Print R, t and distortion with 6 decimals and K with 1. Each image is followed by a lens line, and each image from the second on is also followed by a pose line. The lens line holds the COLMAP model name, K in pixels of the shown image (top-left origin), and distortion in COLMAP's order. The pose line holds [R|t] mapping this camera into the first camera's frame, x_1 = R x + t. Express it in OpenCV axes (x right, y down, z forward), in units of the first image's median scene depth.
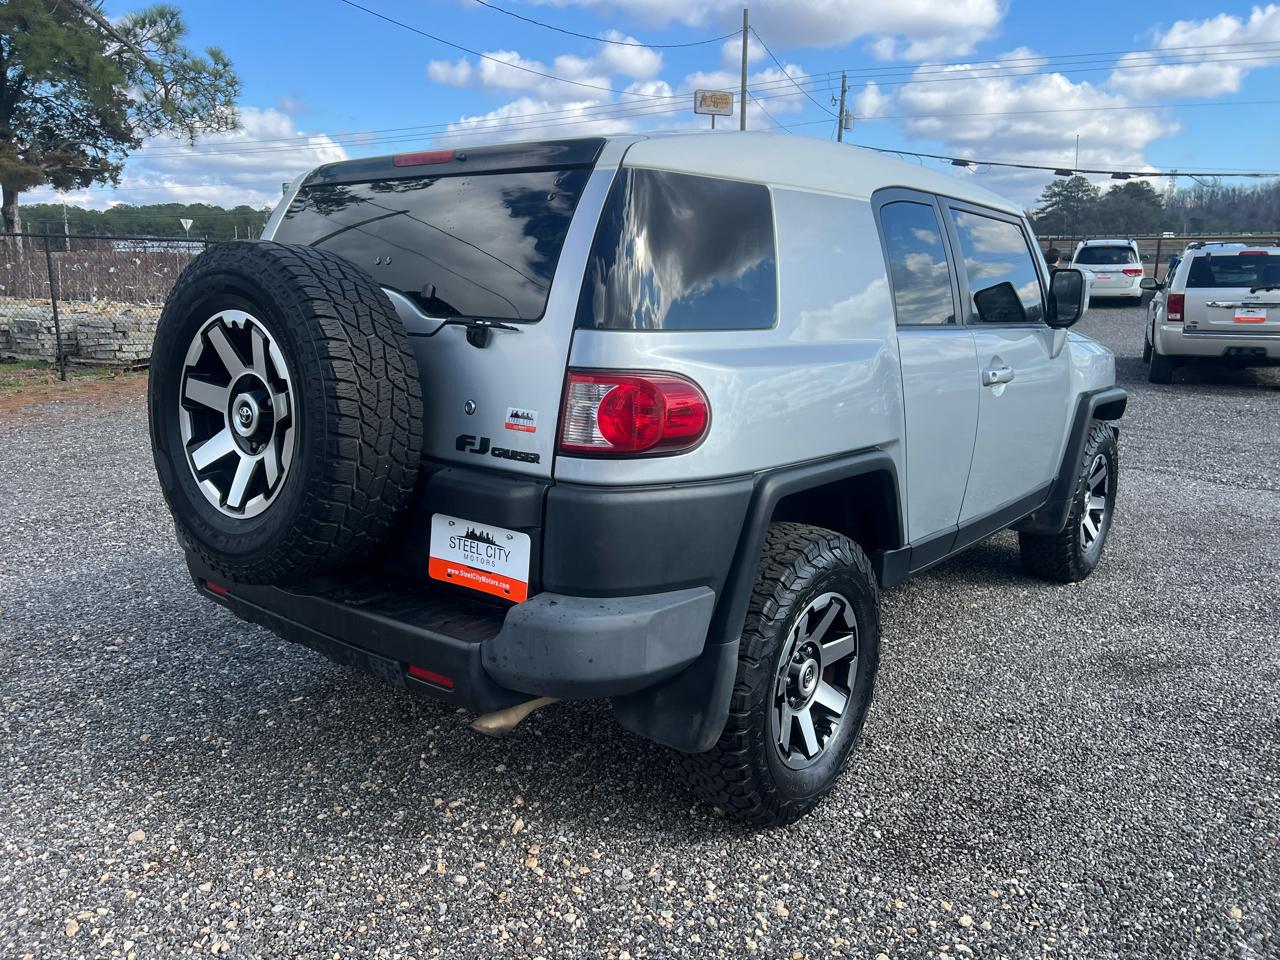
lens RADIAL K [[959.9, 0, 634.2], [0, 959.9, 474.4], [0, 0, 1]] dist [0.106765, -0.112191]
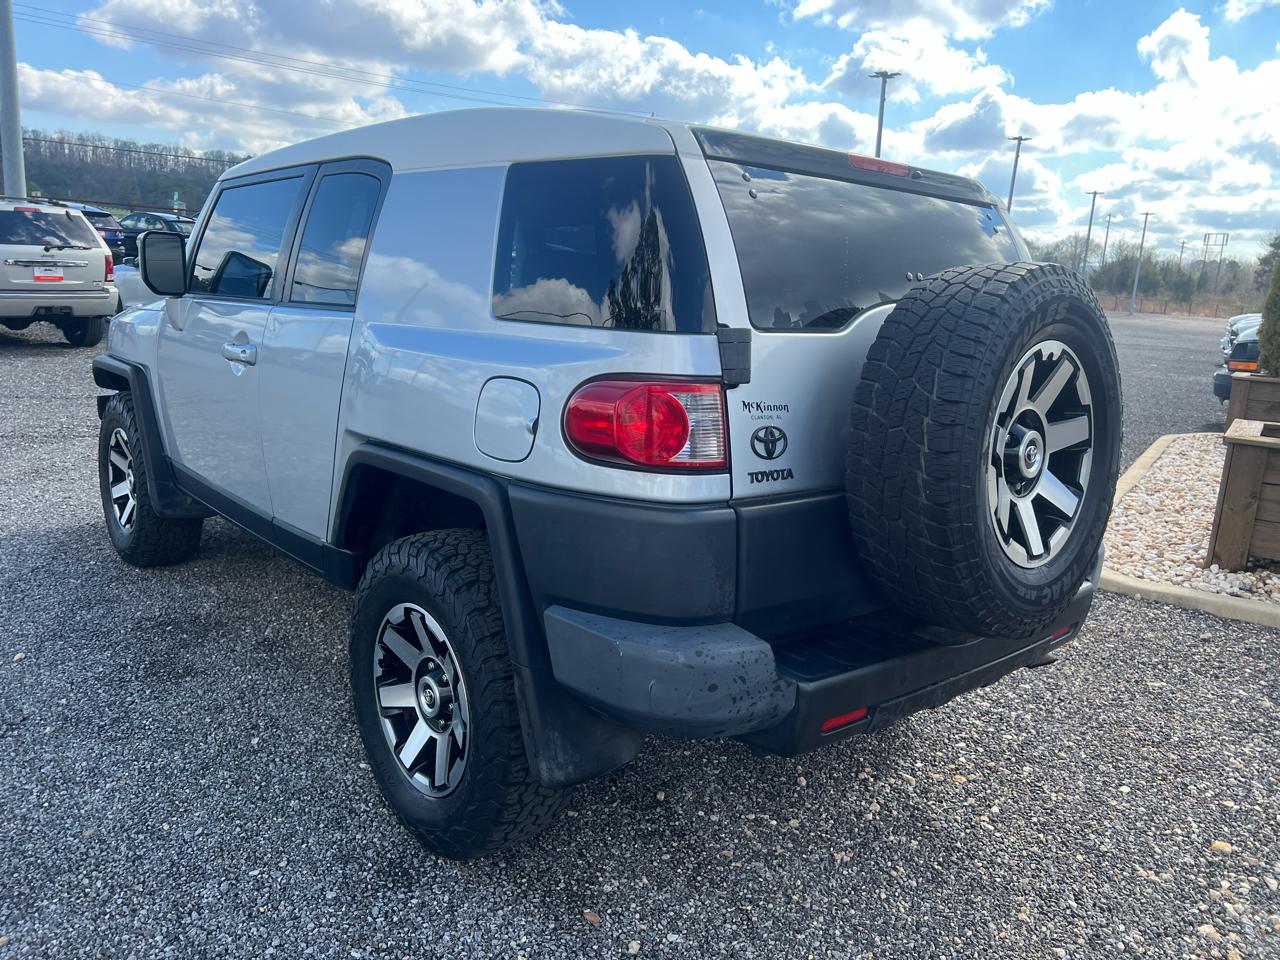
lens RADIAL K [[974.6, 0, 644.5], [0, 974.6, 481.6], [0, 0, 1]] dist [0.065414, -0.060926]
pose [[0.167226, -0.206692, 0.964009, -1.377602], [0.146551, 0.972127, 0.183011, -0.262583], [-0.974966, 0.110672, 0.192856, 1.195634]]
